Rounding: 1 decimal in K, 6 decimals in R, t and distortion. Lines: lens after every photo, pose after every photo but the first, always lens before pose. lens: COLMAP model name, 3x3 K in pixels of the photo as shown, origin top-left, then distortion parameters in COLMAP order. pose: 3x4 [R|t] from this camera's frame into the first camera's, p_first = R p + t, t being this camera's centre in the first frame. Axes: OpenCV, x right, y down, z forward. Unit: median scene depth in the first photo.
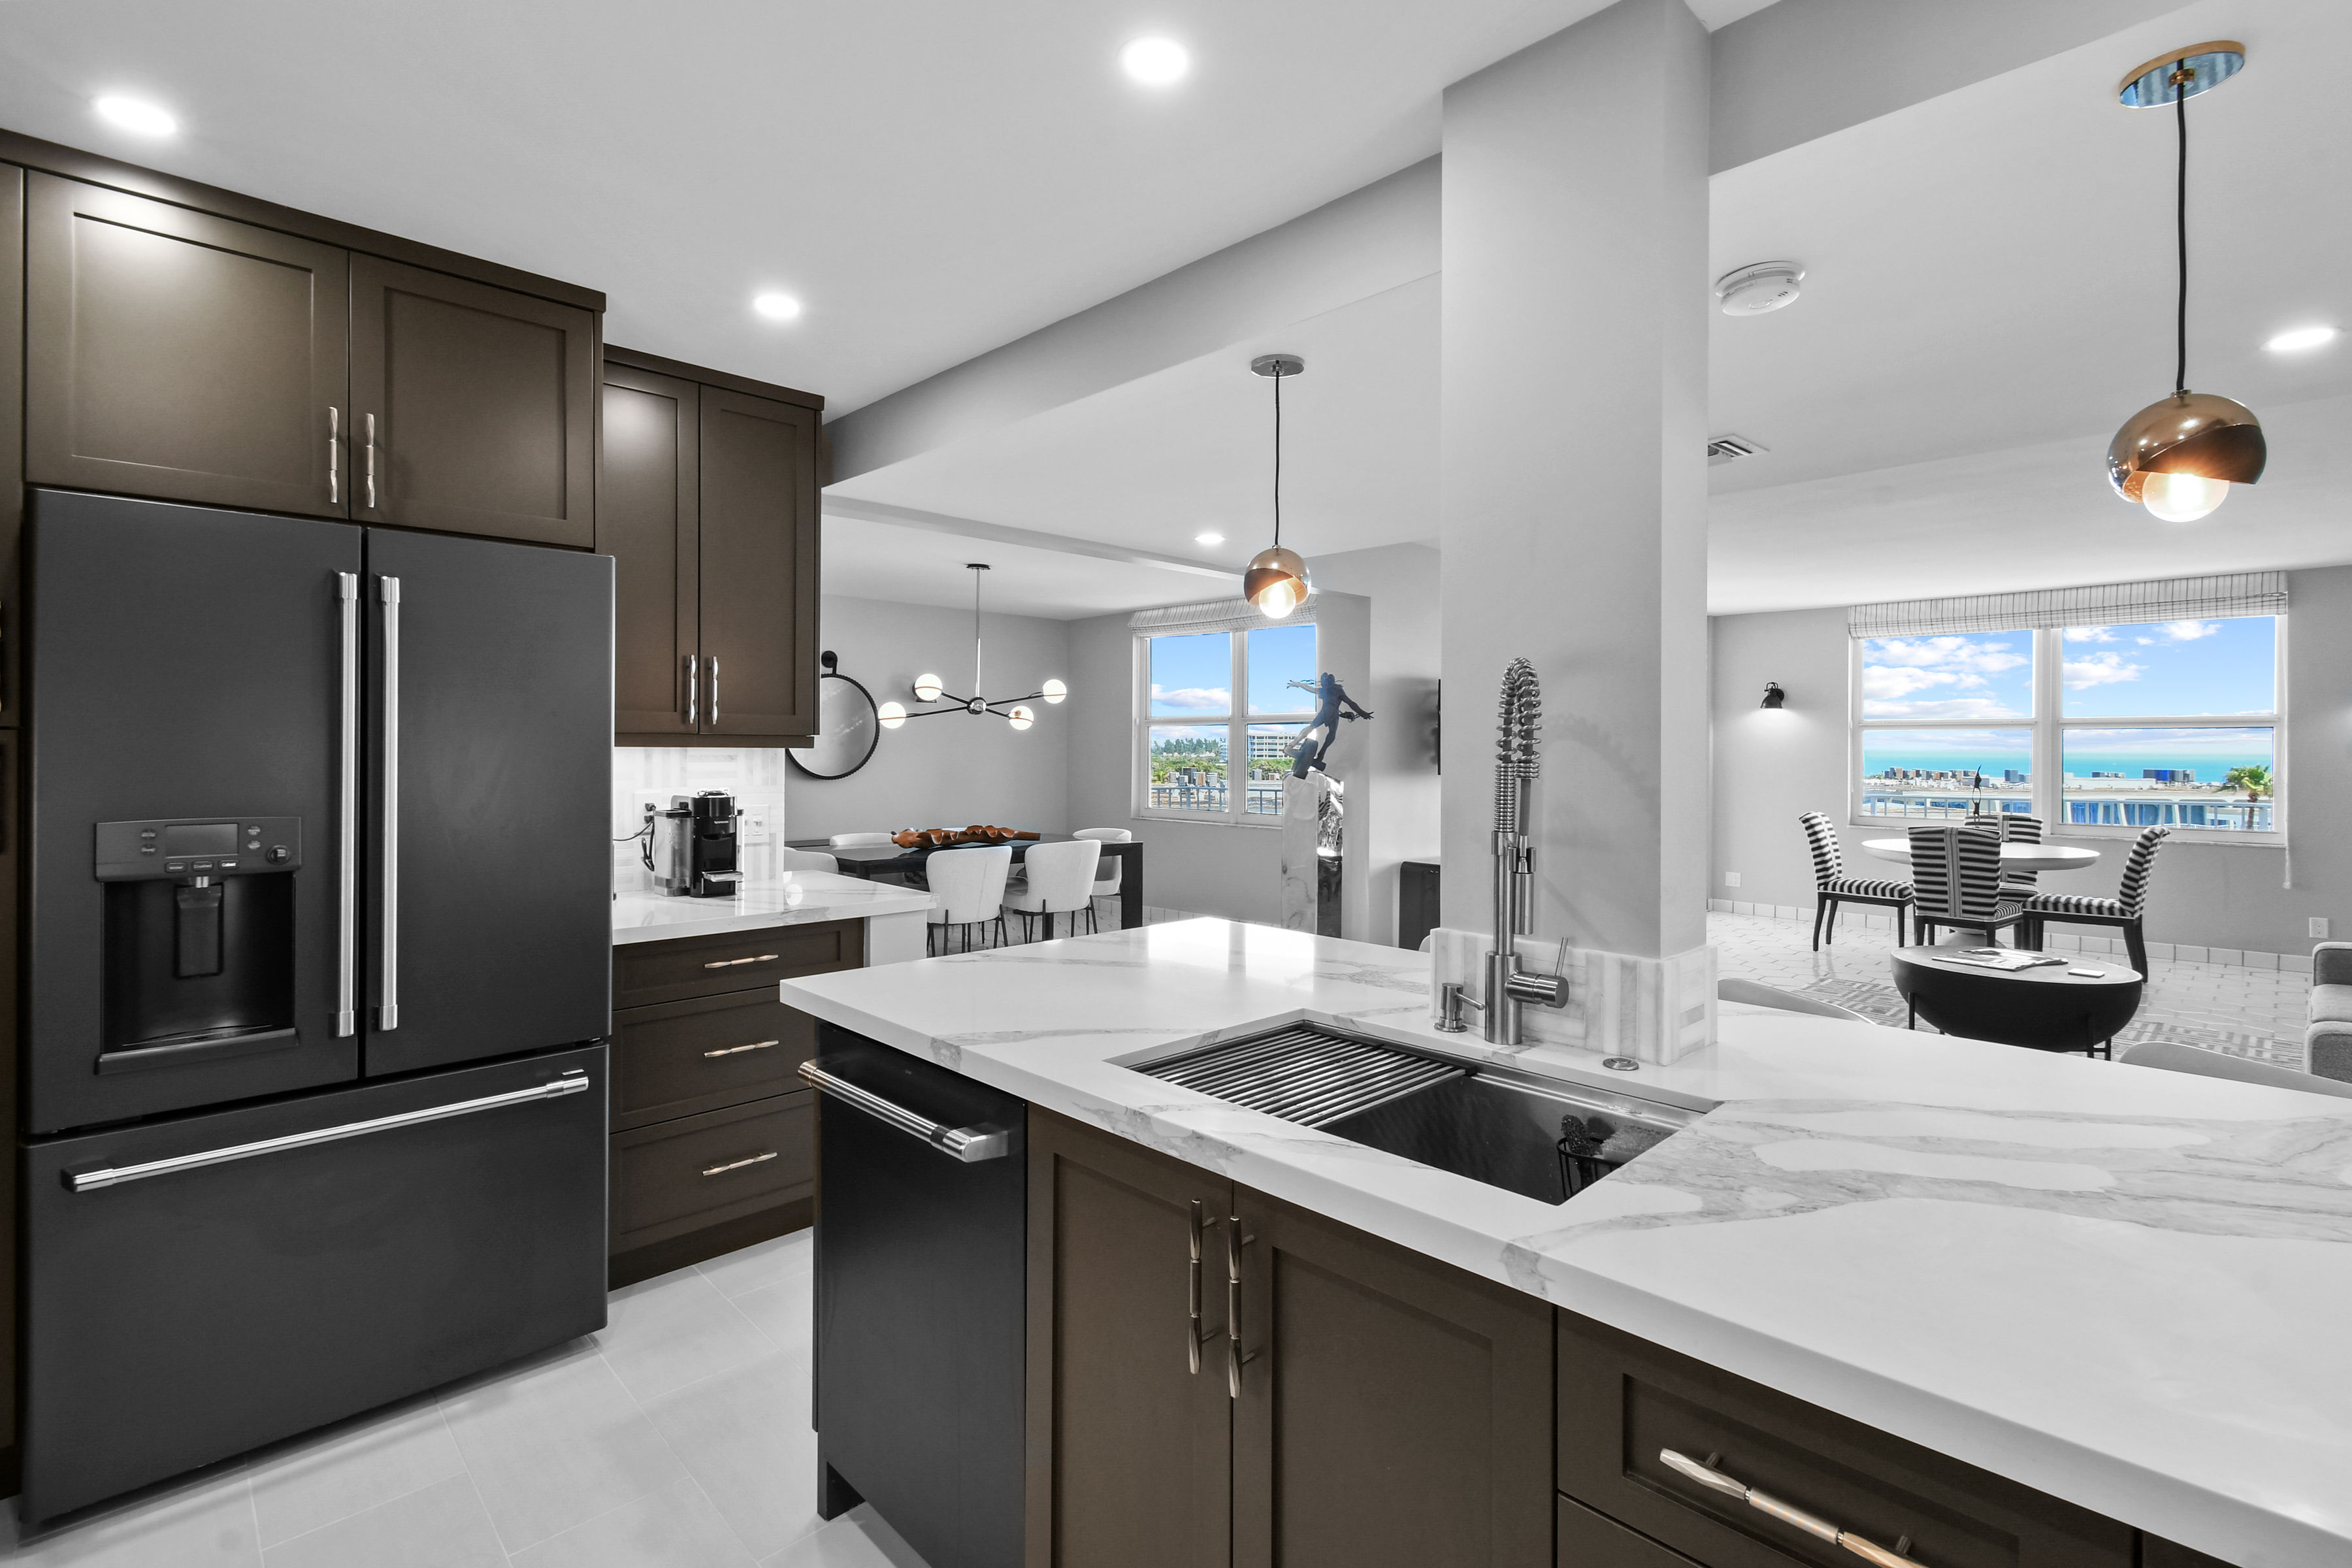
lens RADIAL K [[1066.4, 0, 1186.8], [0, 1066.4, 746.2], [0, 0, 1]] dist [0.008084, -0.003788]
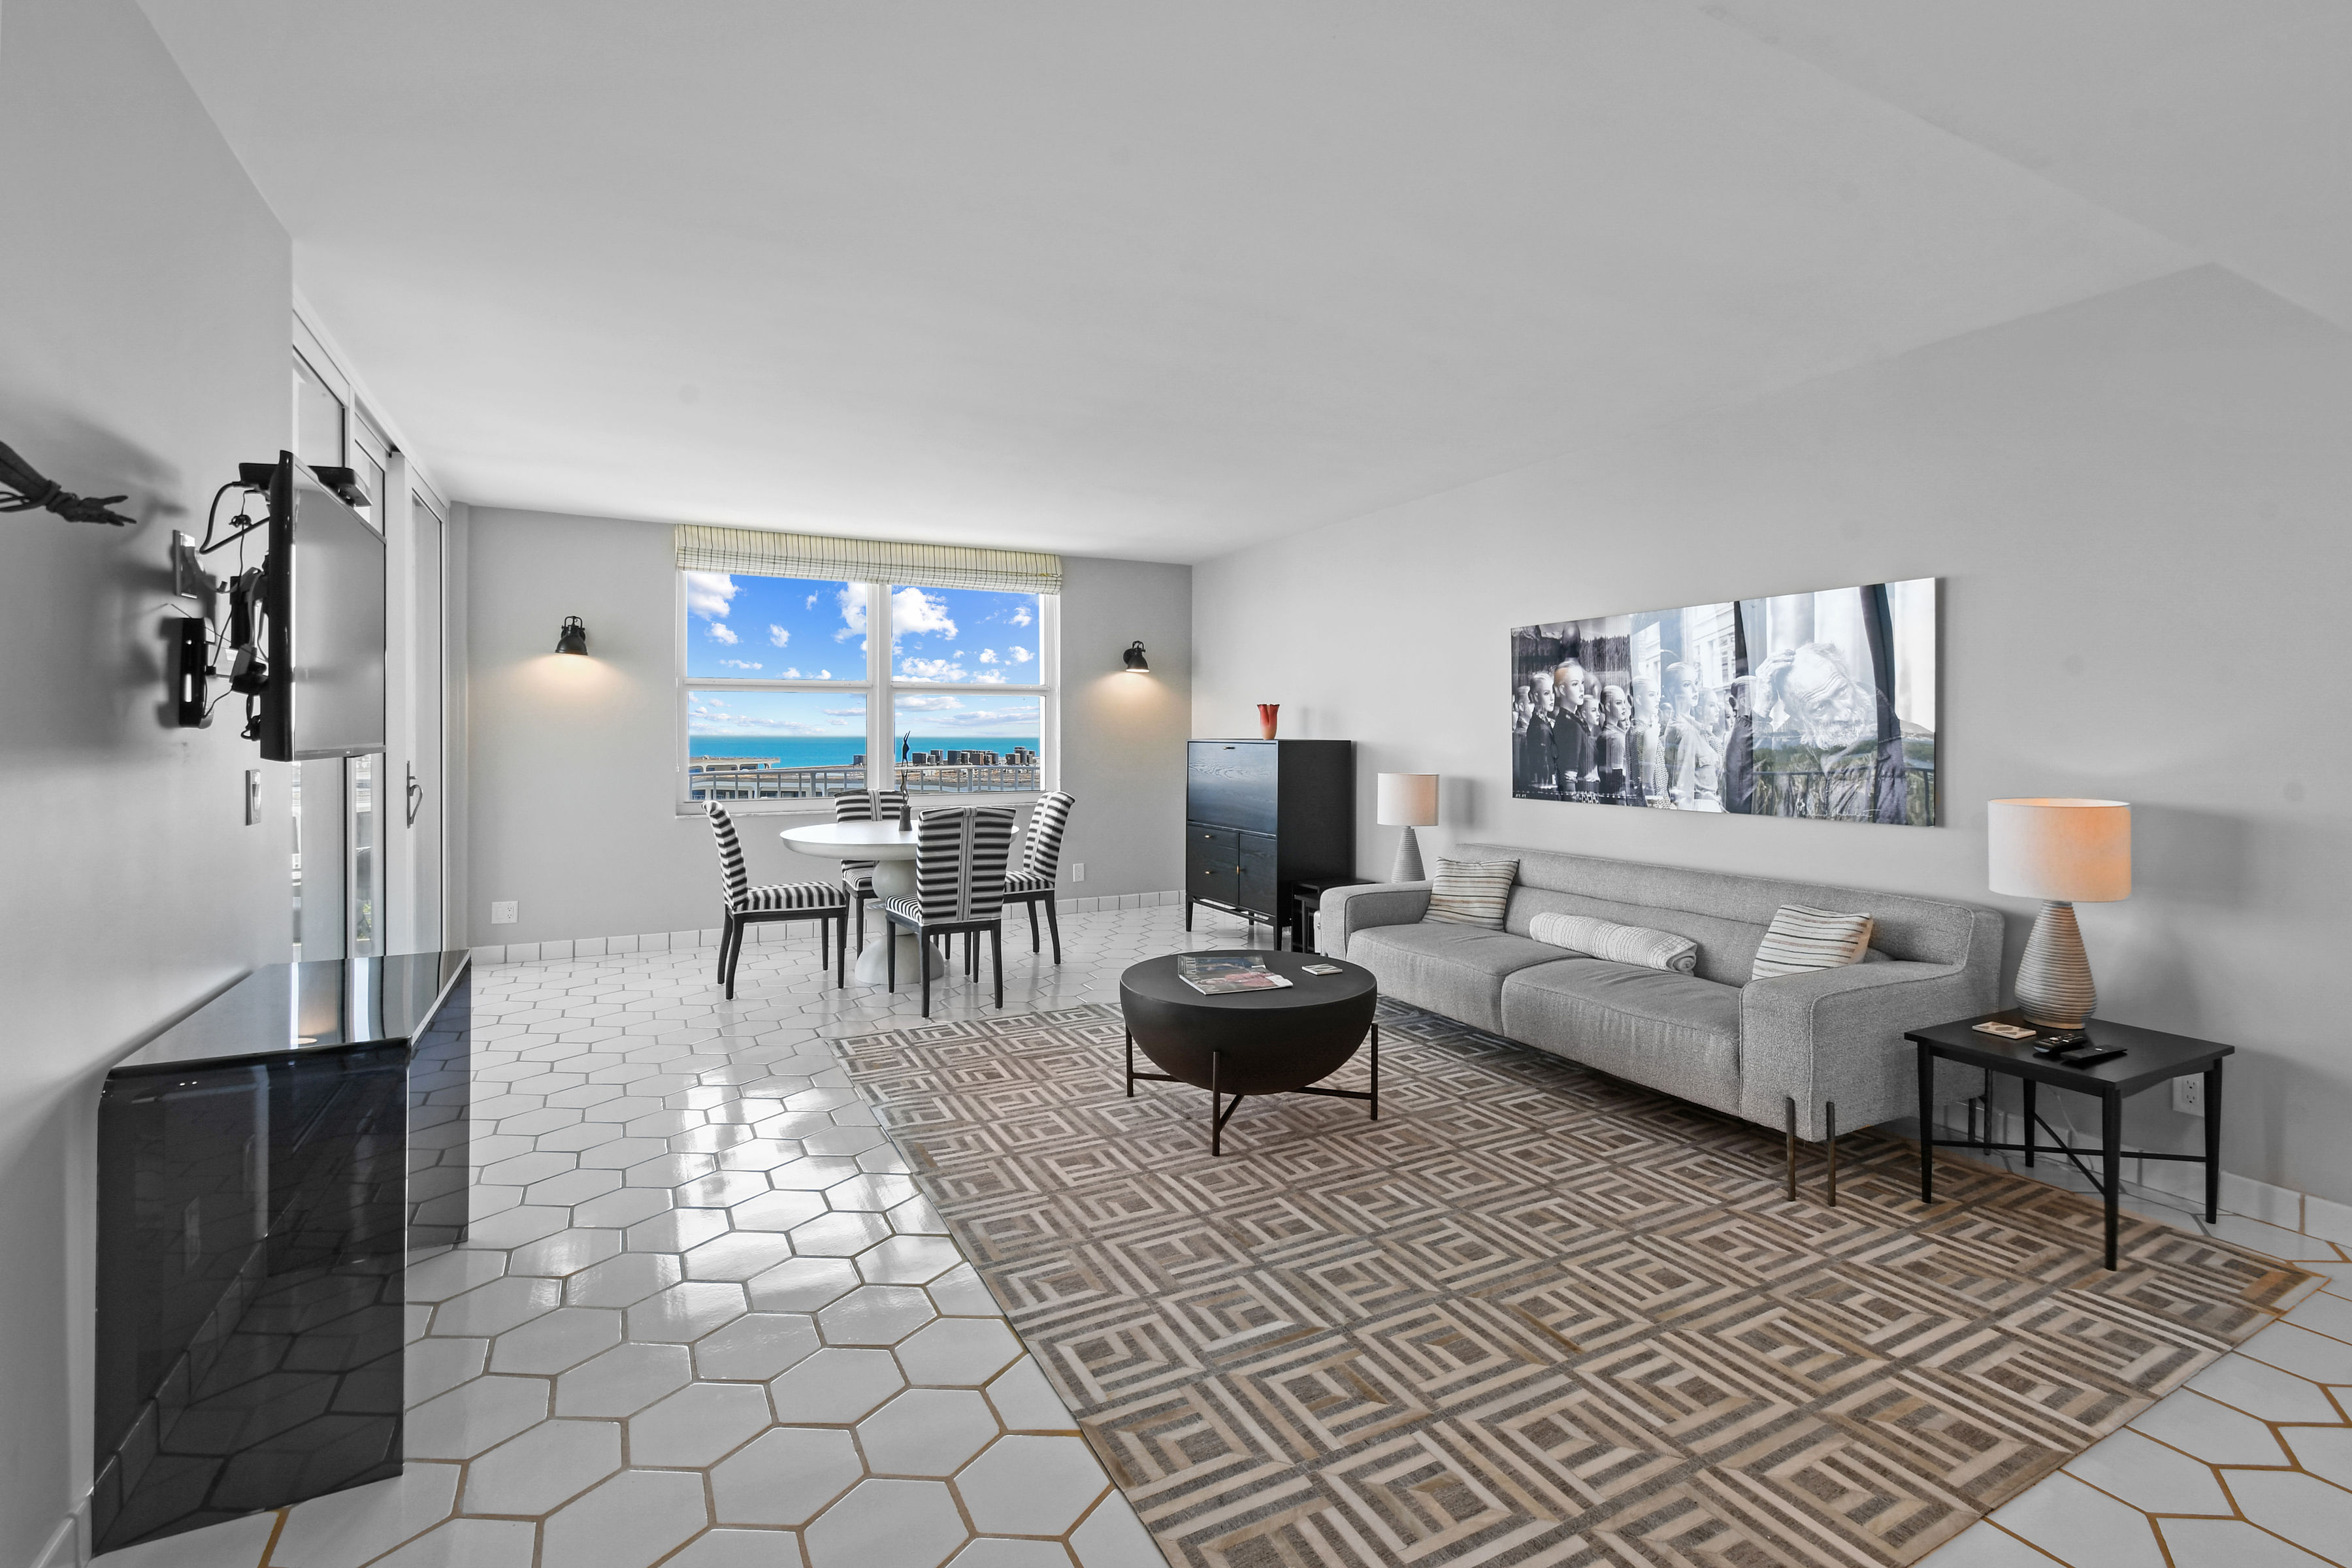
lens RADIAL K [[1066.4, 0, 1182.6], [0, 1066.4, 735.5], [0, 0, 1]] dist [0.008084, -0.003788]
pose [[0.269355, -0.008377, 0.963005, -0.002758], [-0.000181, 0.999962, 0.008749, 0.012647], [-0.963041, -0.002531, 0.269343, 0.531996]]
